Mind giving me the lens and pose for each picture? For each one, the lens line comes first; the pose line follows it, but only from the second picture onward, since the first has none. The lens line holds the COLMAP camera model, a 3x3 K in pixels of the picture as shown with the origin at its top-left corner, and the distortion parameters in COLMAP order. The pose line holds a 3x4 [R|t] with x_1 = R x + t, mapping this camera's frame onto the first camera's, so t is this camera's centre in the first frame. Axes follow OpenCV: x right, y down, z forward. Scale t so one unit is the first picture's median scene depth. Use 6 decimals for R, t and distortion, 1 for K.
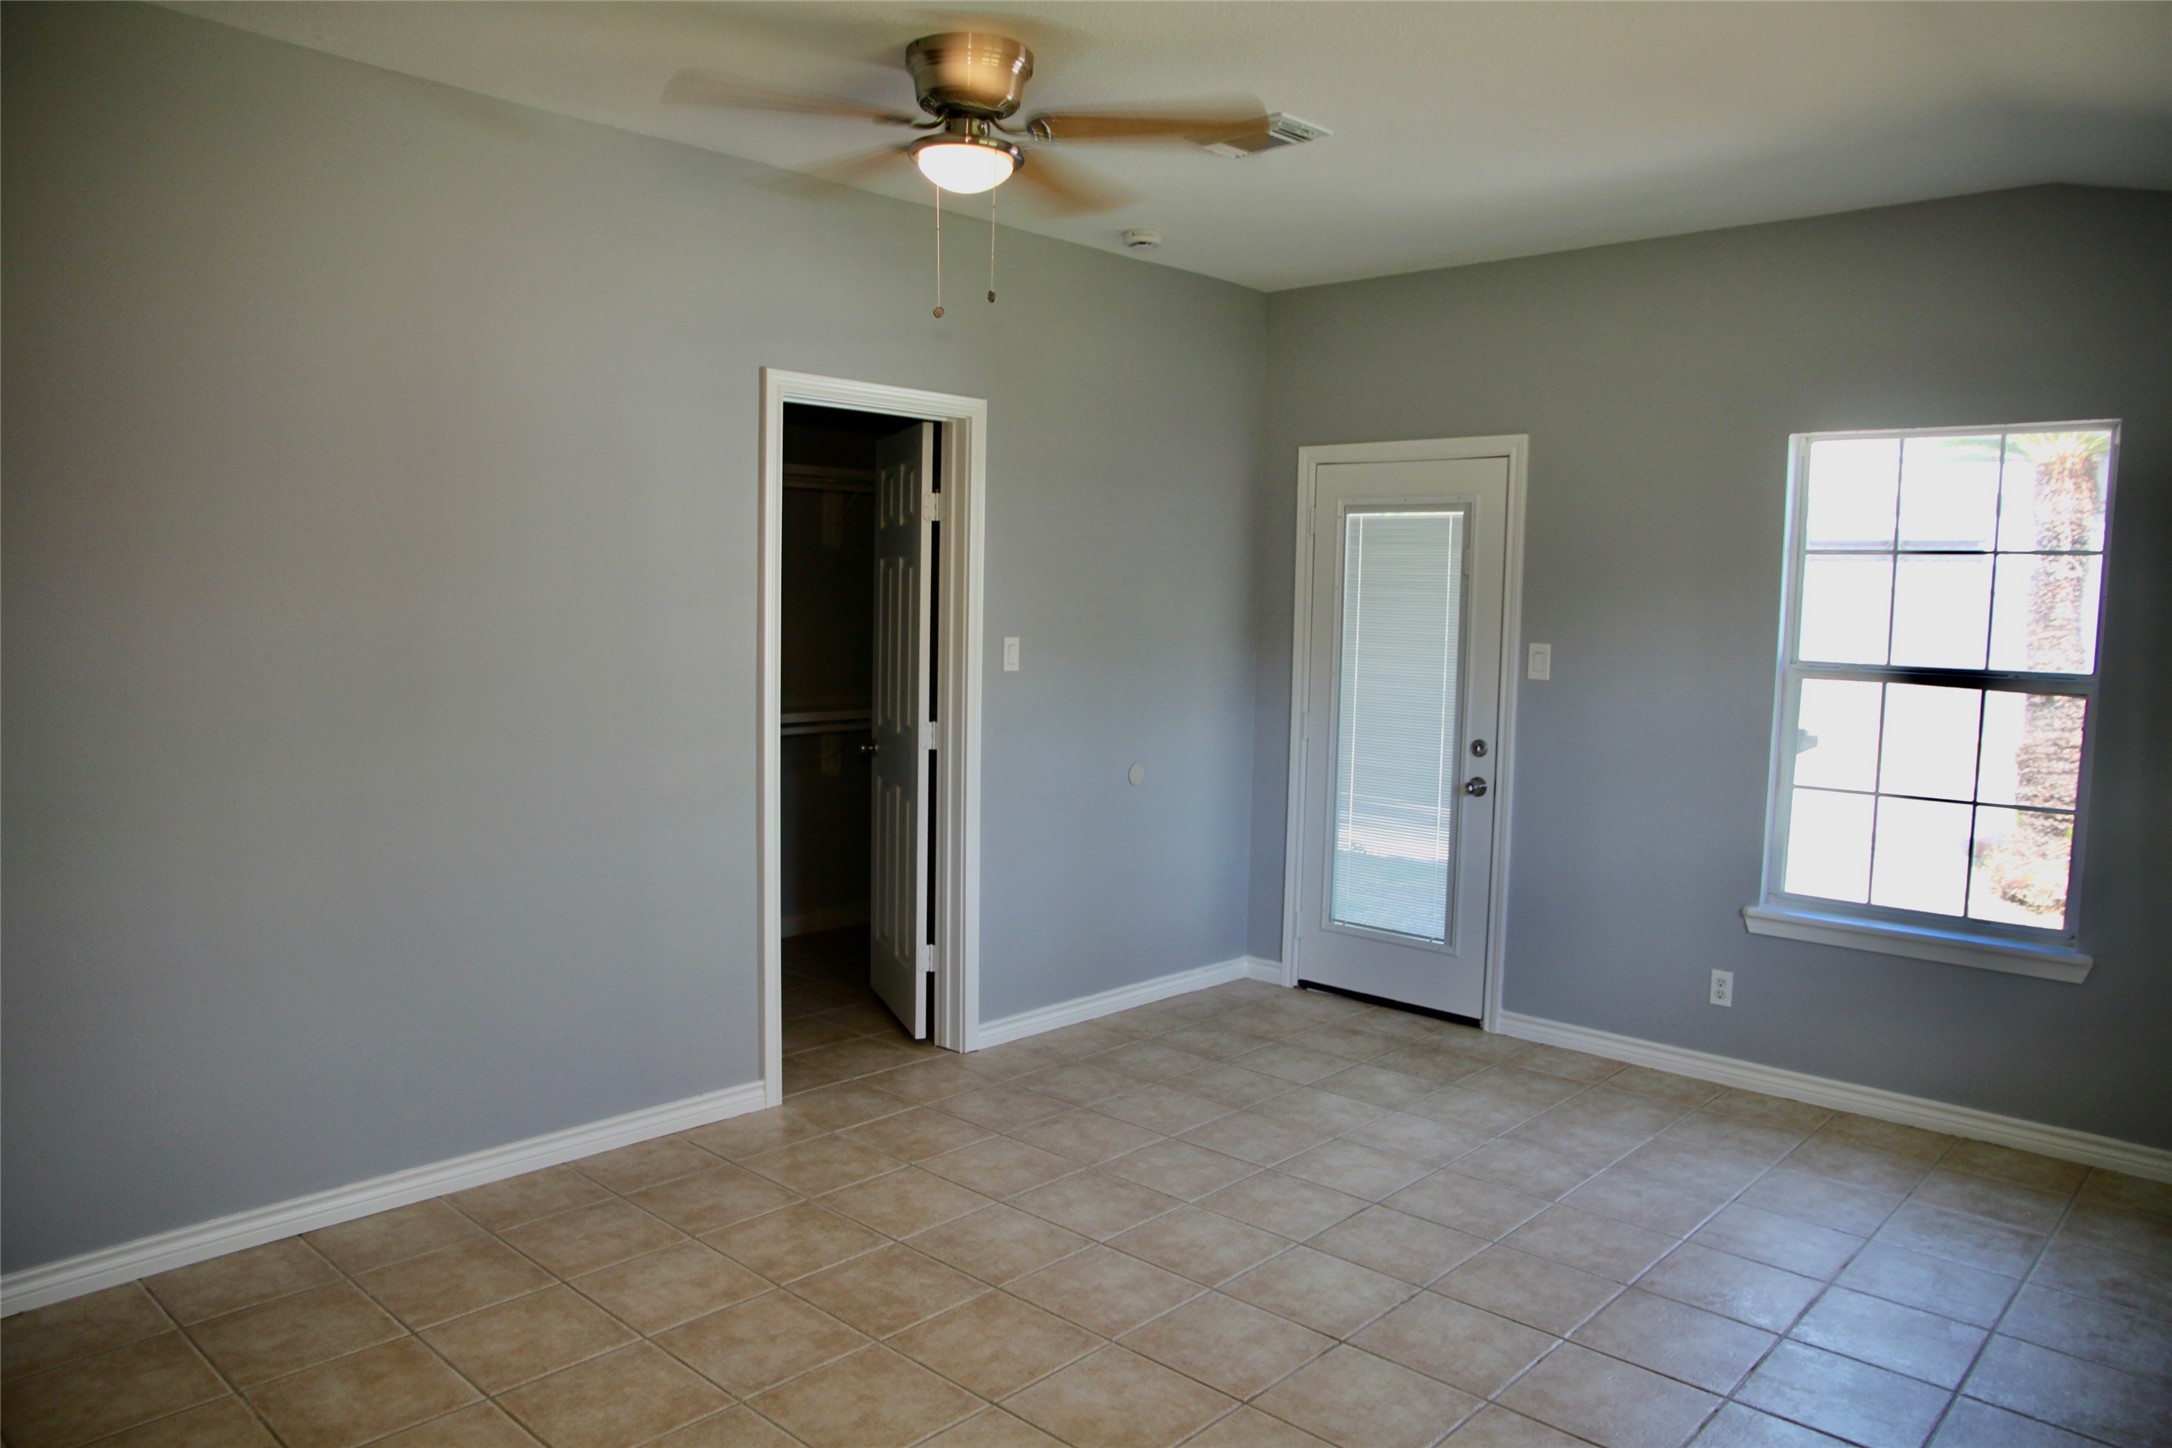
lens RADIAL K [[1498.4, 0, 1085.8], [0, 1498.4, 728.4], [0, 0, 1]] dist [-0.105898, 0.067392]
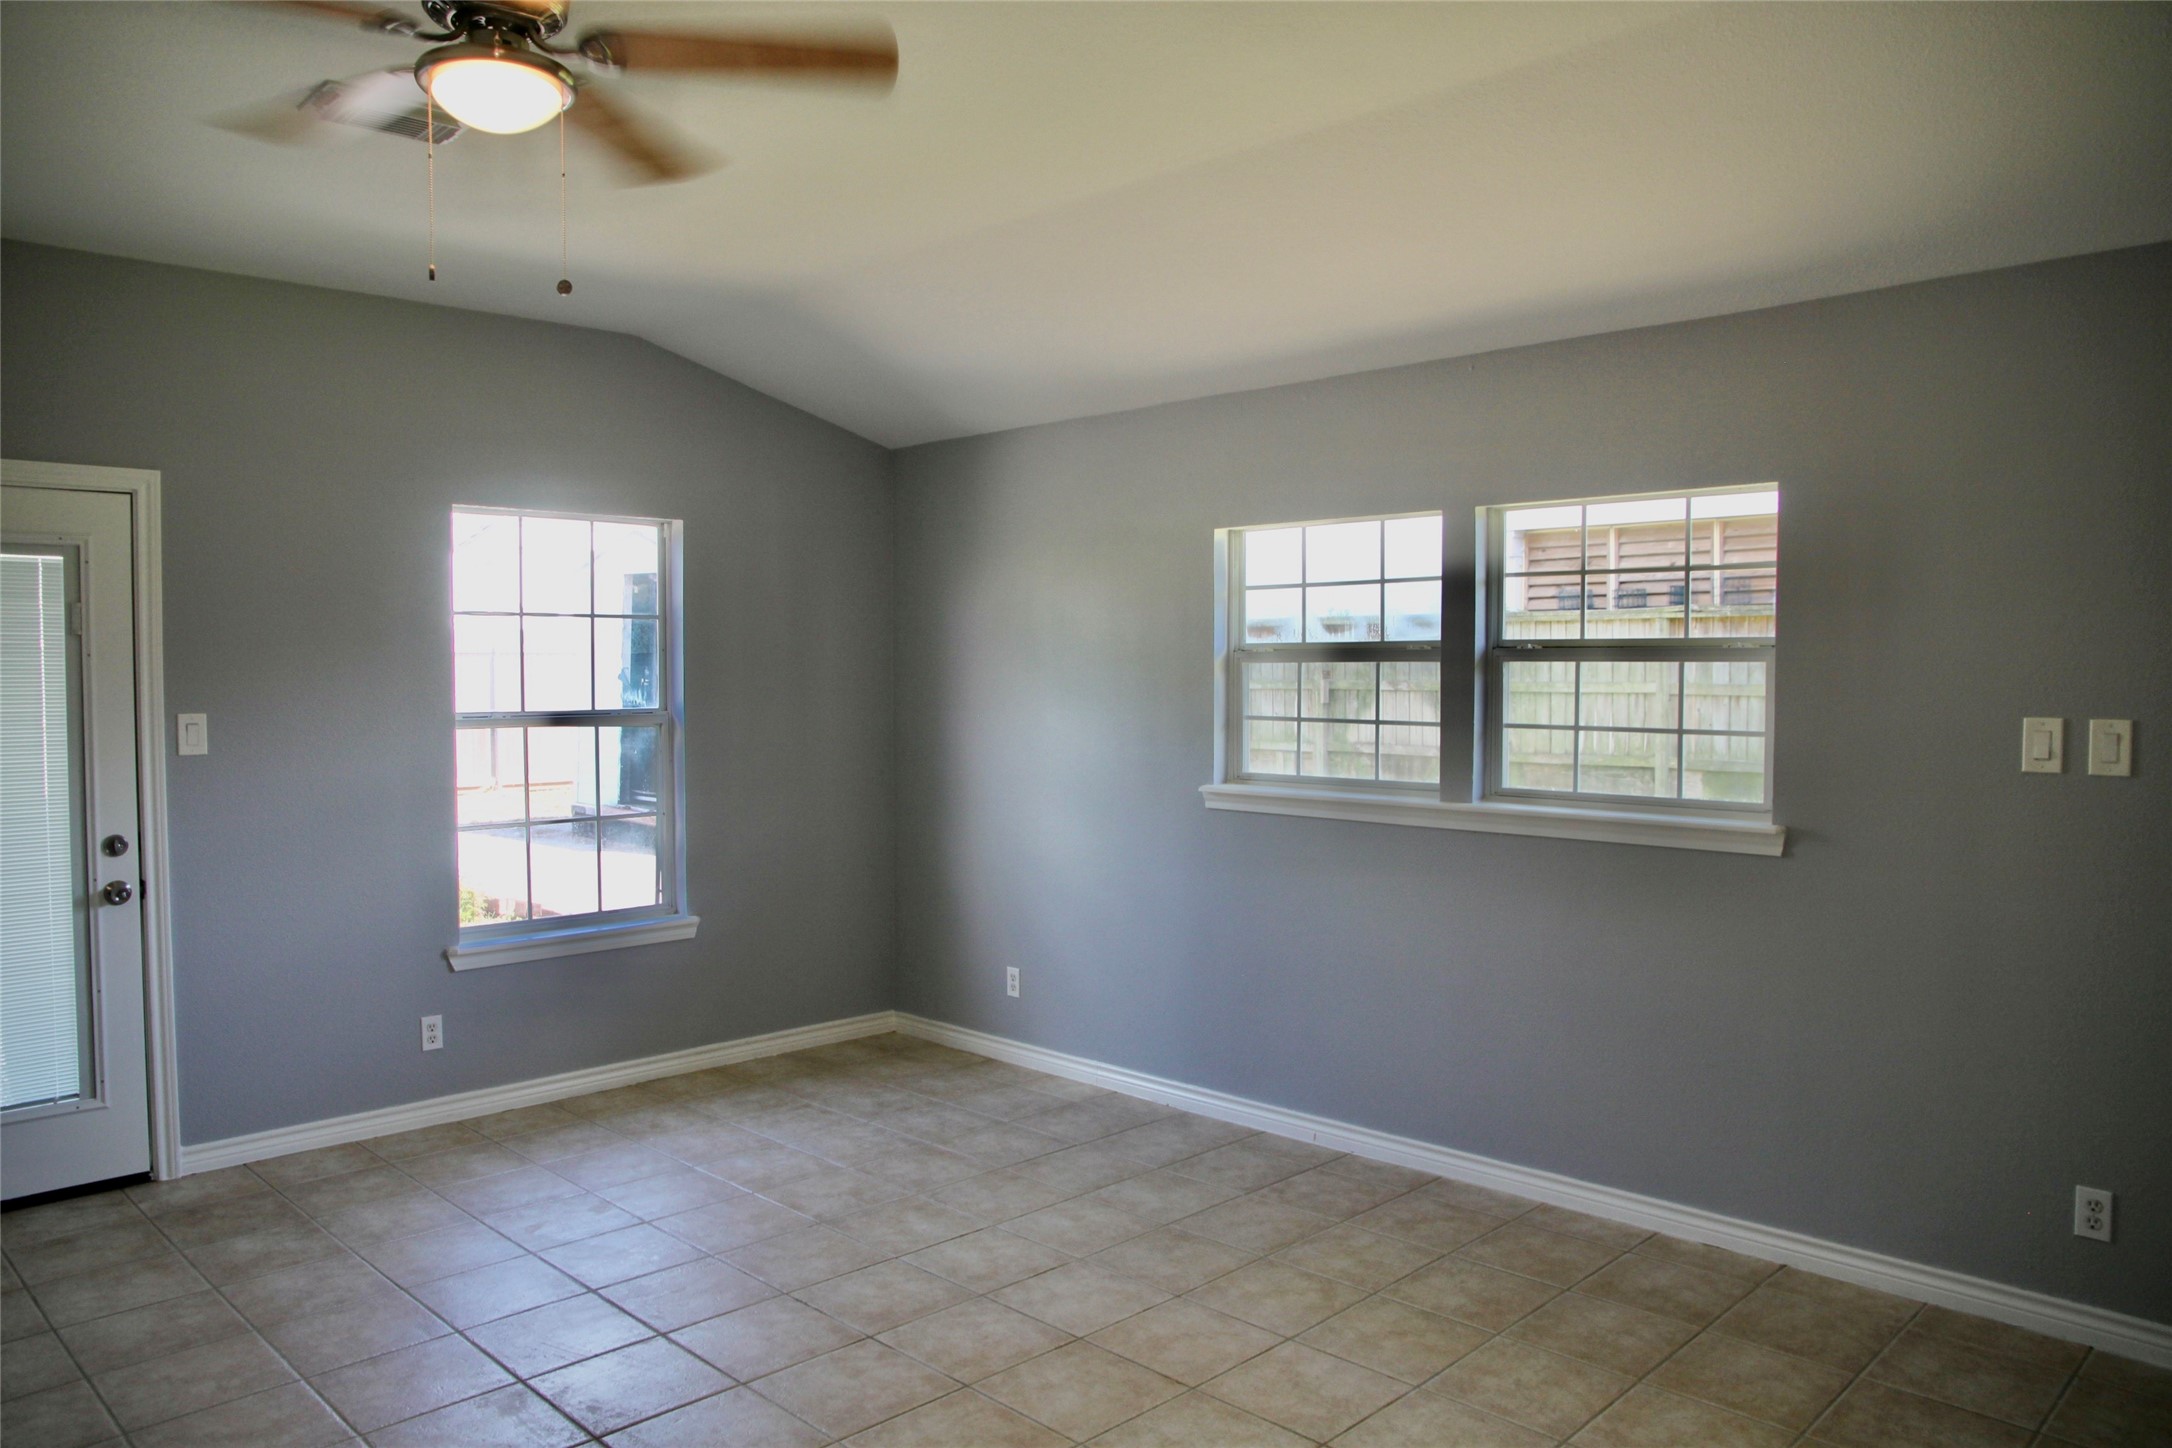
lens RADIAL K [[1498.4, 0, 1086.0], [0, 1498.4, 722.3], [0, 0, 1]] dist [-0.105898, 0.067392]
pose [[0.040569, -0.057496, 0.997521, -0.567144], [0.092808, 0.994244, 0.053532, -0.053244], [-0.994857, 0.090406, 0.045671, 0.476564]]
